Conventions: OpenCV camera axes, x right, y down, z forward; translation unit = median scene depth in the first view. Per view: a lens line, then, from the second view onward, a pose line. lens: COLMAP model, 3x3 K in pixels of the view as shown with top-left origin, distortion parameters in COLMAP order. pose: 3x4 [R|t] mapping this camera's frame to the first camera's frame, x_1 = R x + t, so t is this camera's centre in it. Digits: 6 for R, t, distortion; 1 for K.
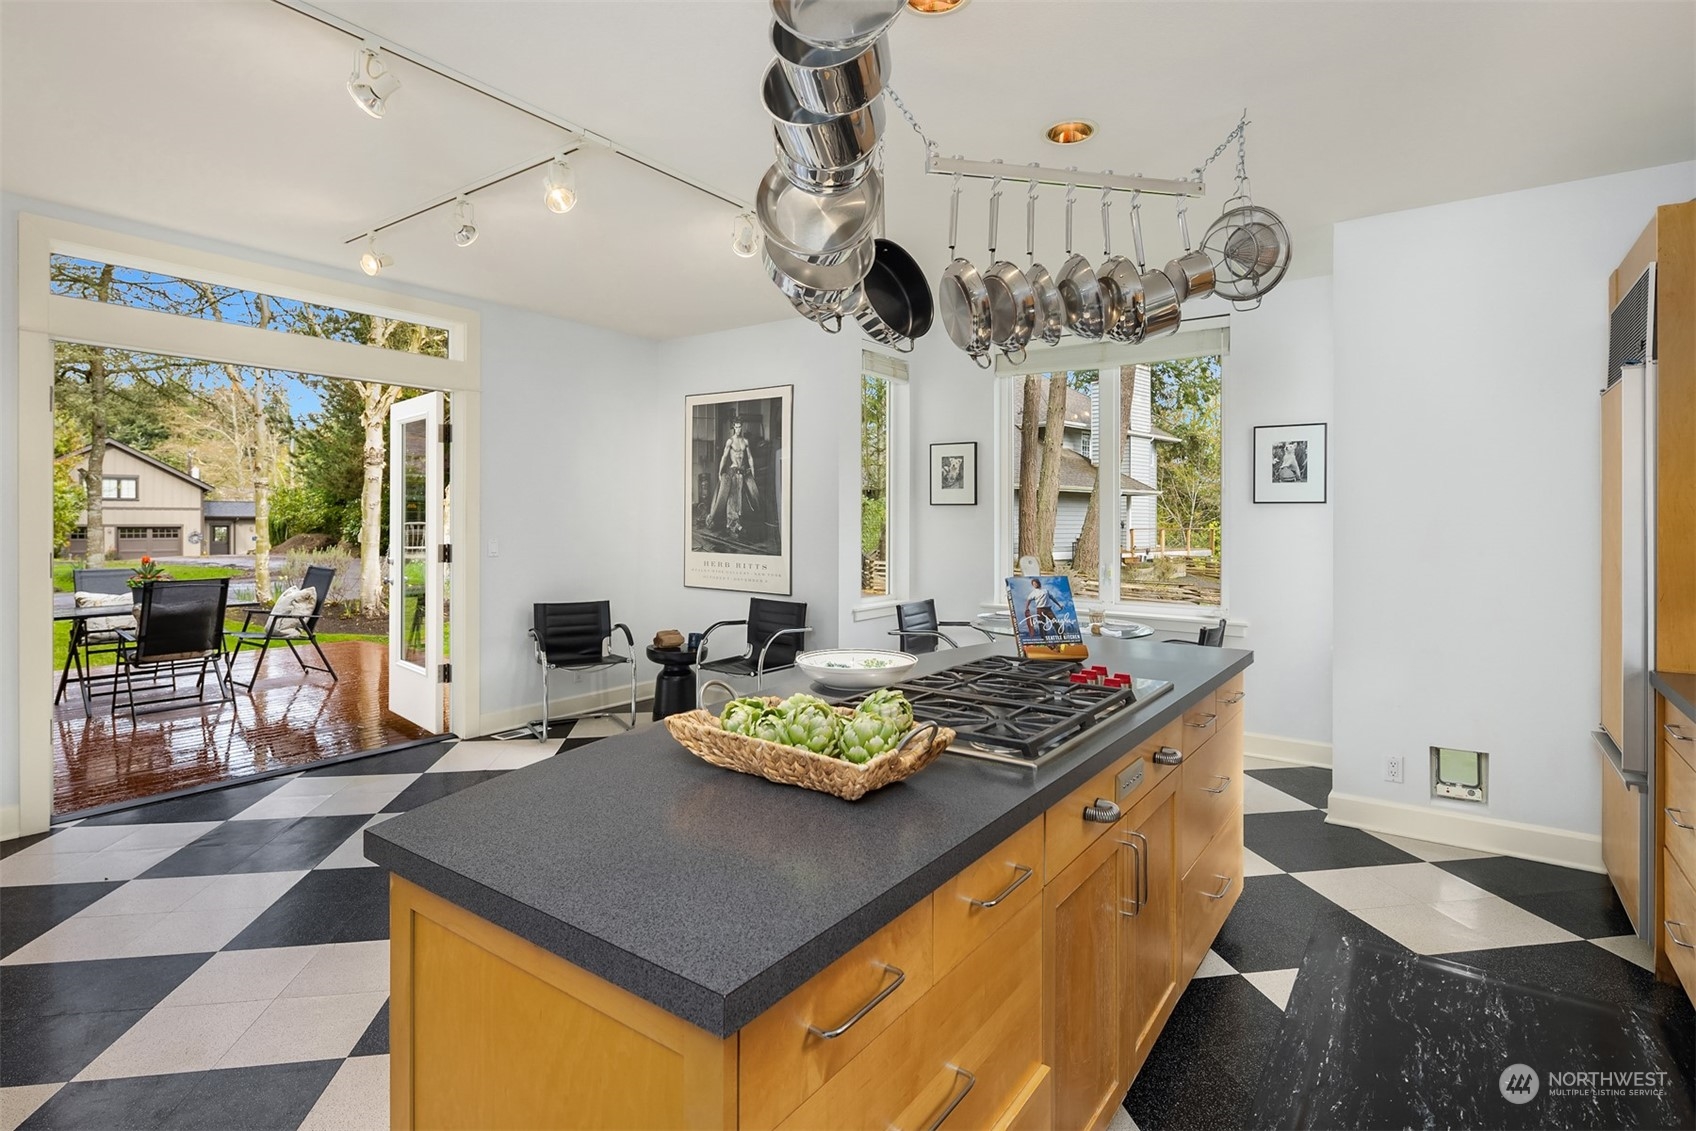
lens RADIAL K [[837.1, 0, 845.0], [0, 837.1, 522.9], [0, 0, 1]] dist [-0.002565, -0.001059]
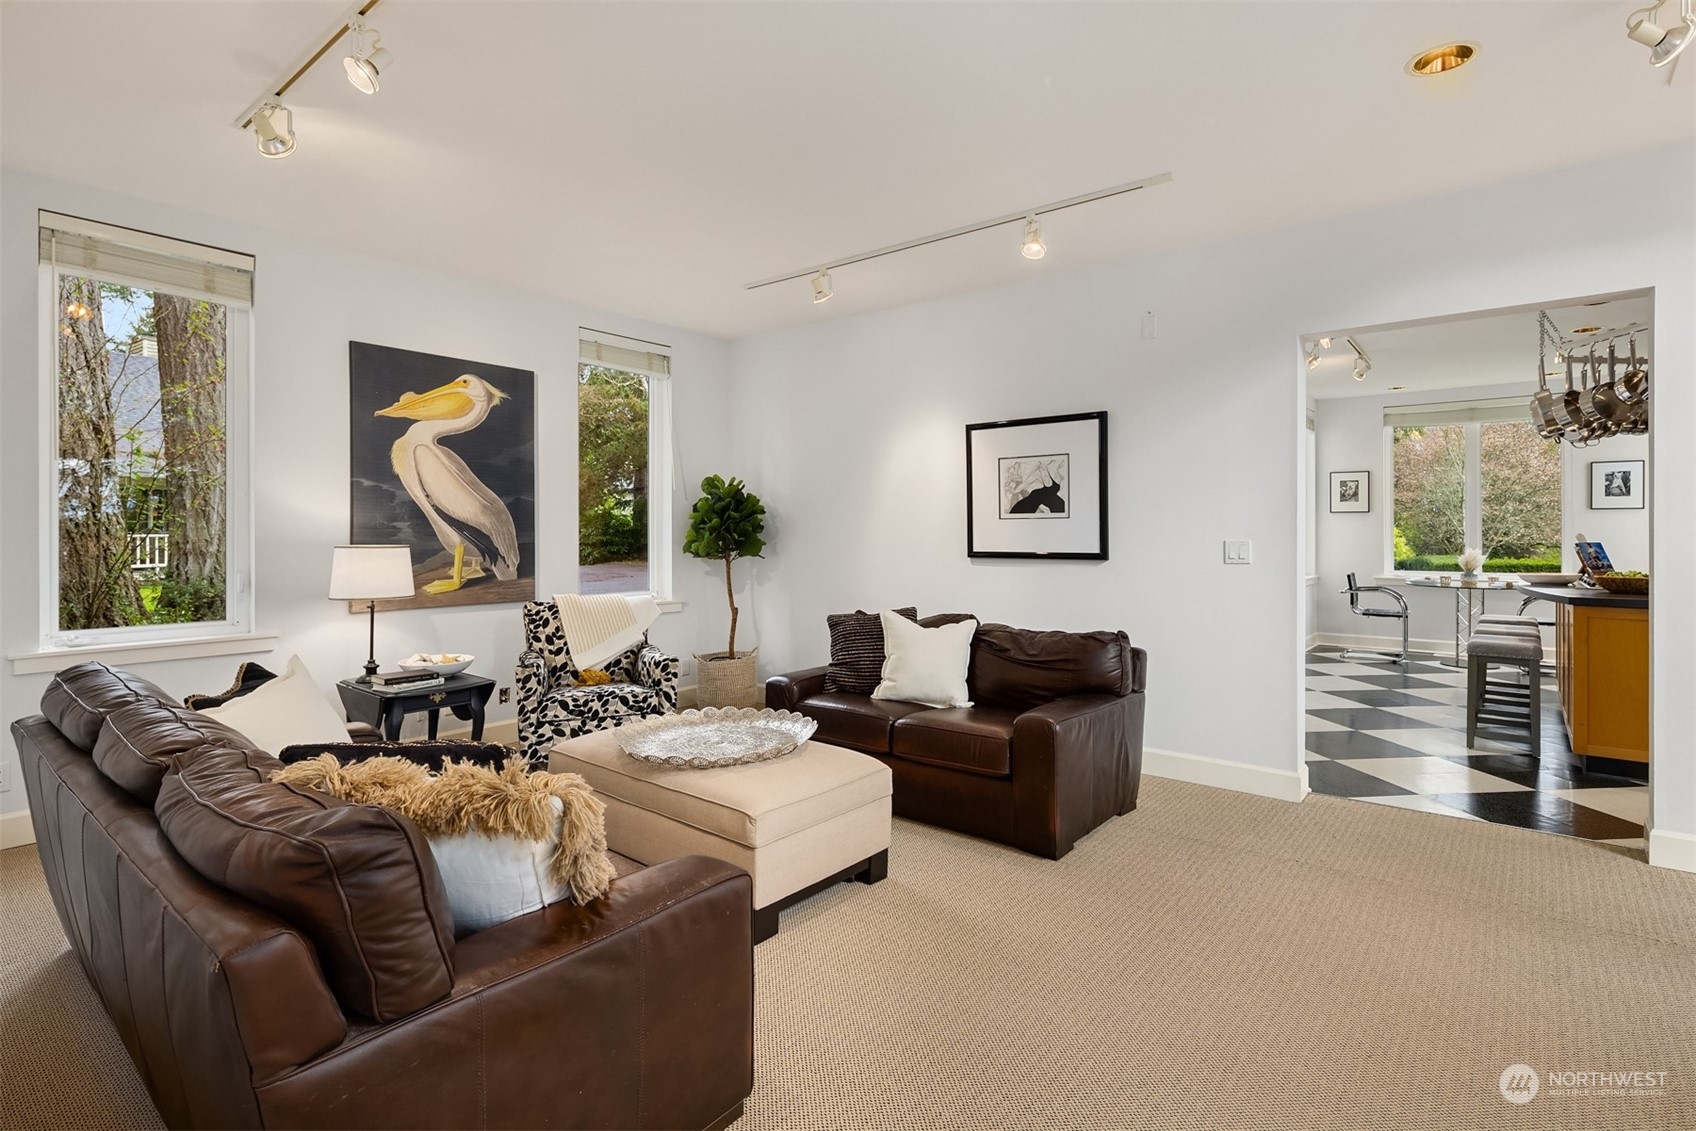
lens RADIAL K [[829.6, 0, 852.7], [0, 829.6, 528.7], [0, 0, 1]] dist [0.001882, -0.000234]
pose [[0.998562, -0.006679, -0.053187, -0.689504], [0.006212, 0.999941, -0.008929, 0.015857], [0.053244, 0.008586, 0.998545, -0.551831]]
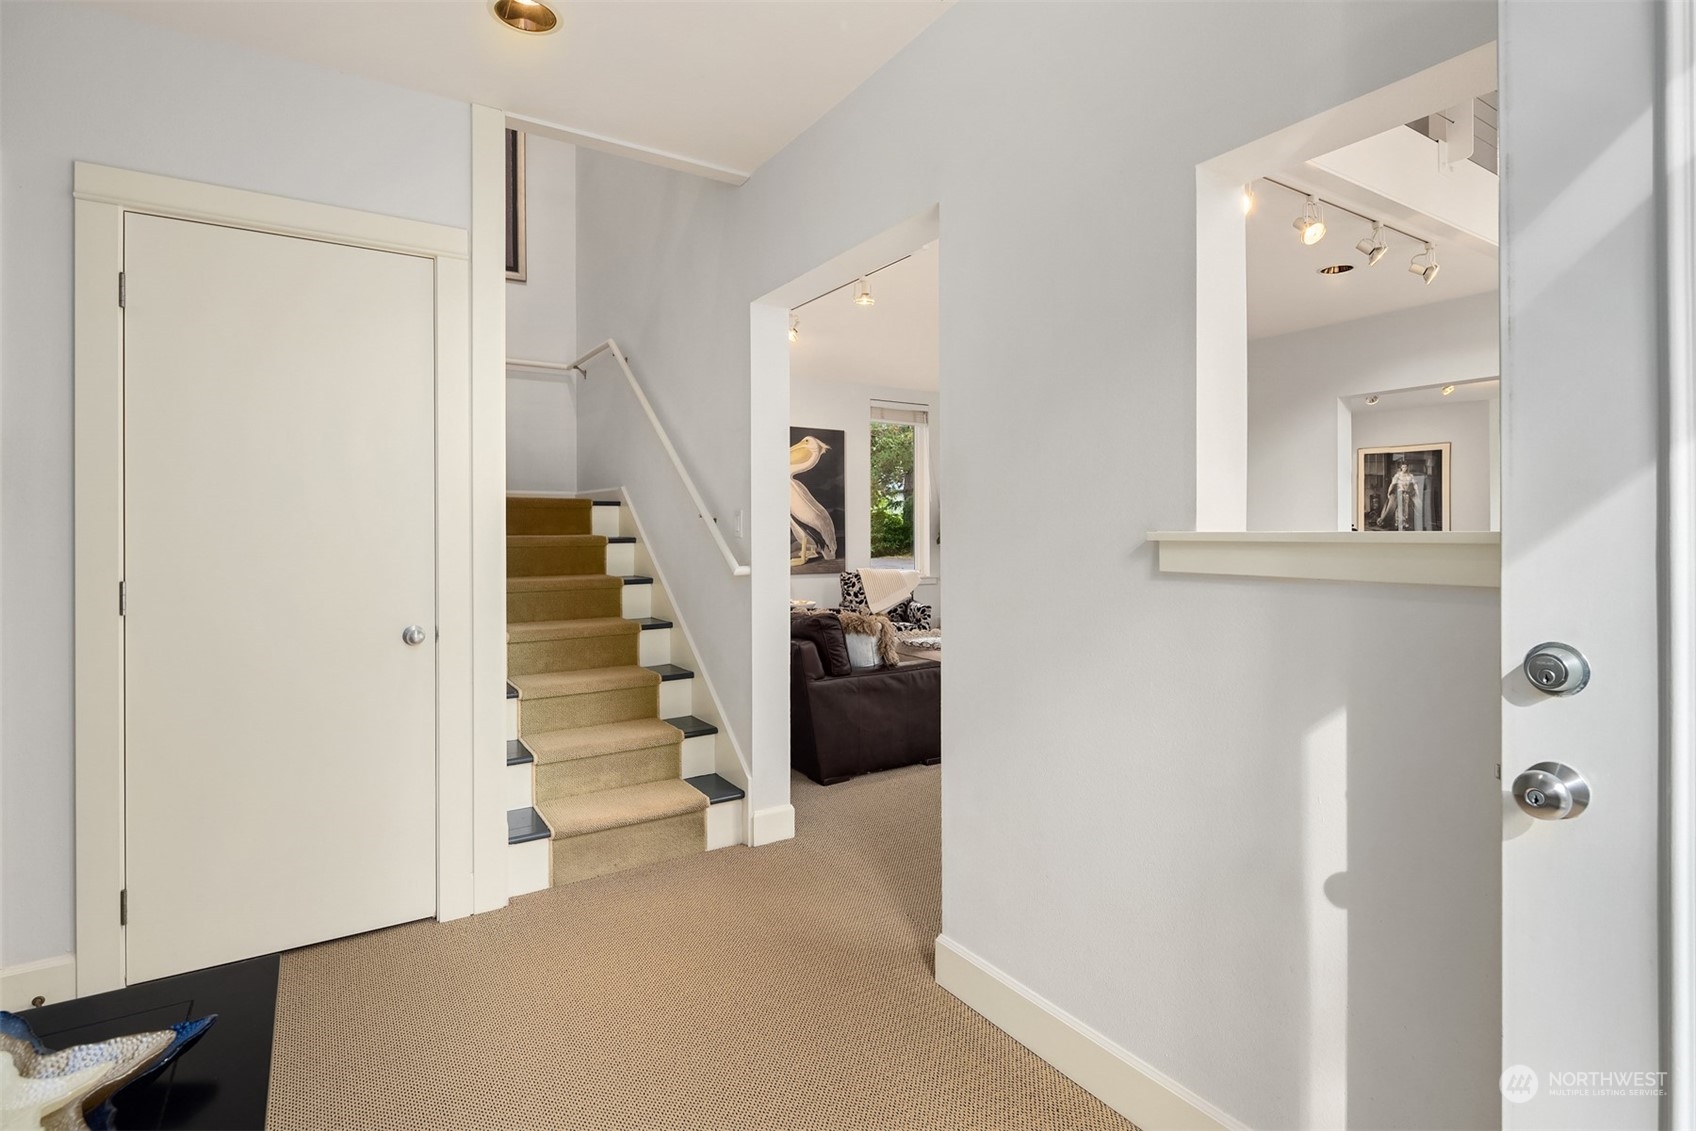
lens RADIAL K [[838.0, 0, 839.5], [0, 838.0, 531.8], [0, 0, 1]] dist [-0.000809, -0.000652]
pose [[0.925740, -0.007271, -0.378090, -0.541568], [0.006284, 0.999973, -0.003843, 0.017805], [0.378107, 0.001181, 0.925761, -1.016692]]
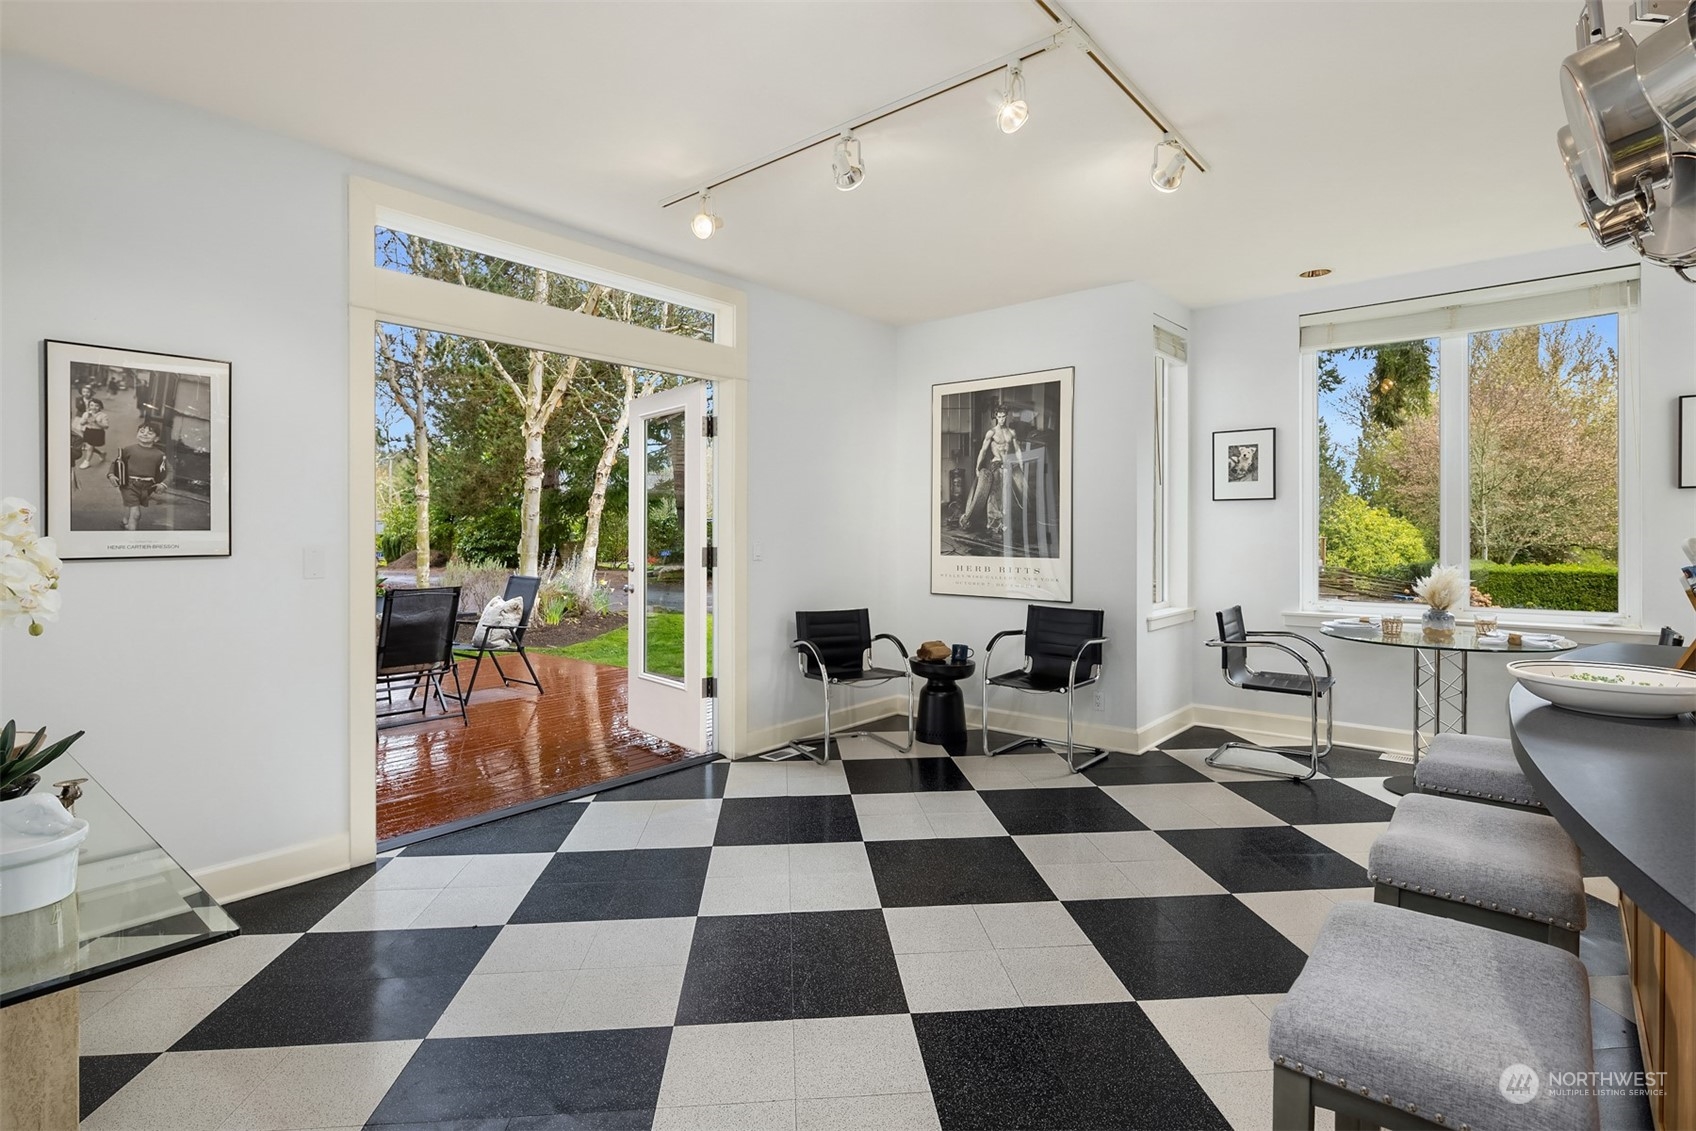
lens RADIAL K [[838.0, 0, 839.5], [0, 838.0, 531.8], [0, 0, 1]] dist [-0.000809, -0.000652]
pose [[0.996553, -0.010171, -0.082339, -0.223797], [0.009614, 0.999928, -0.007148, 0.014508], [0.082405, 0.006332, 0.996579, 0.080691]]
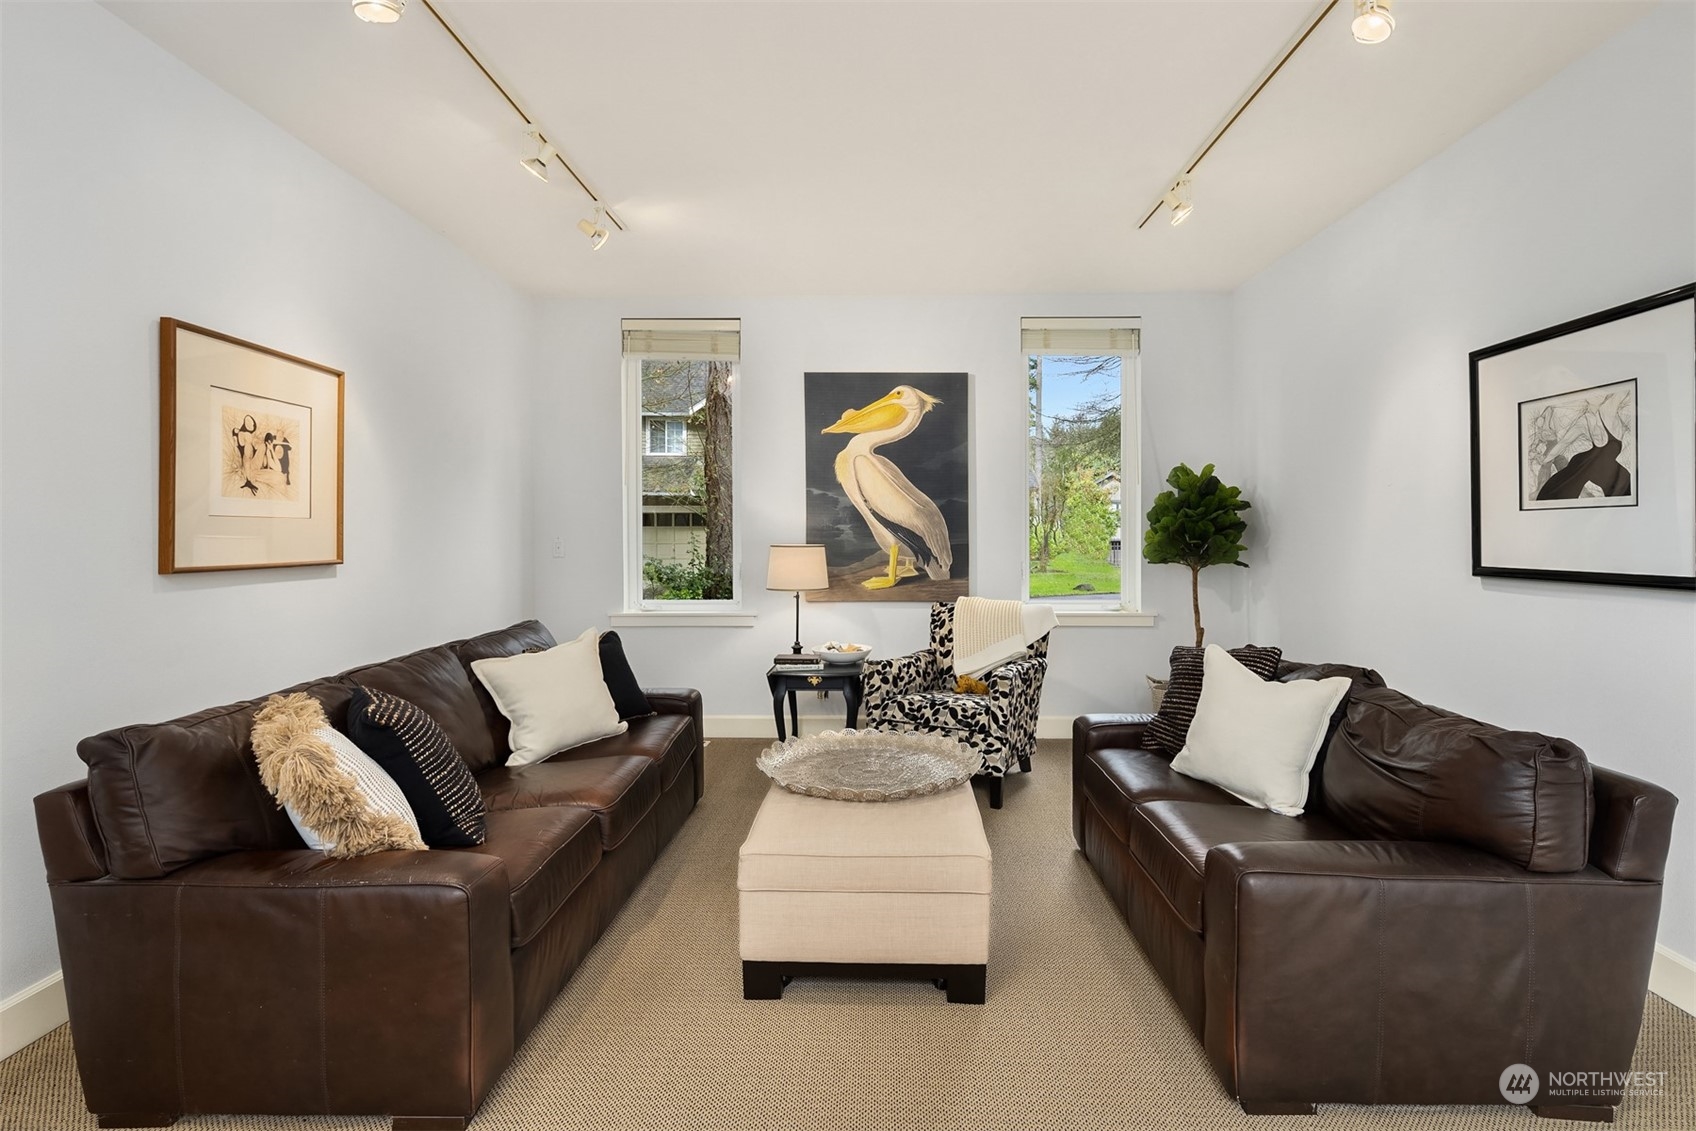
lens RADIAL K [[835.1, 0, 865.9], [0, 835.1, 544.5], [0, 0, 1]] dist [-0.000632, -0.000407]
pose [[0.569874, 0.004503, -0.821720, -0.410387], [0.000631, 0.999982, 0.005917, 0.015938], [0.821732, -0.003891, 0.569861, -0.289358]]
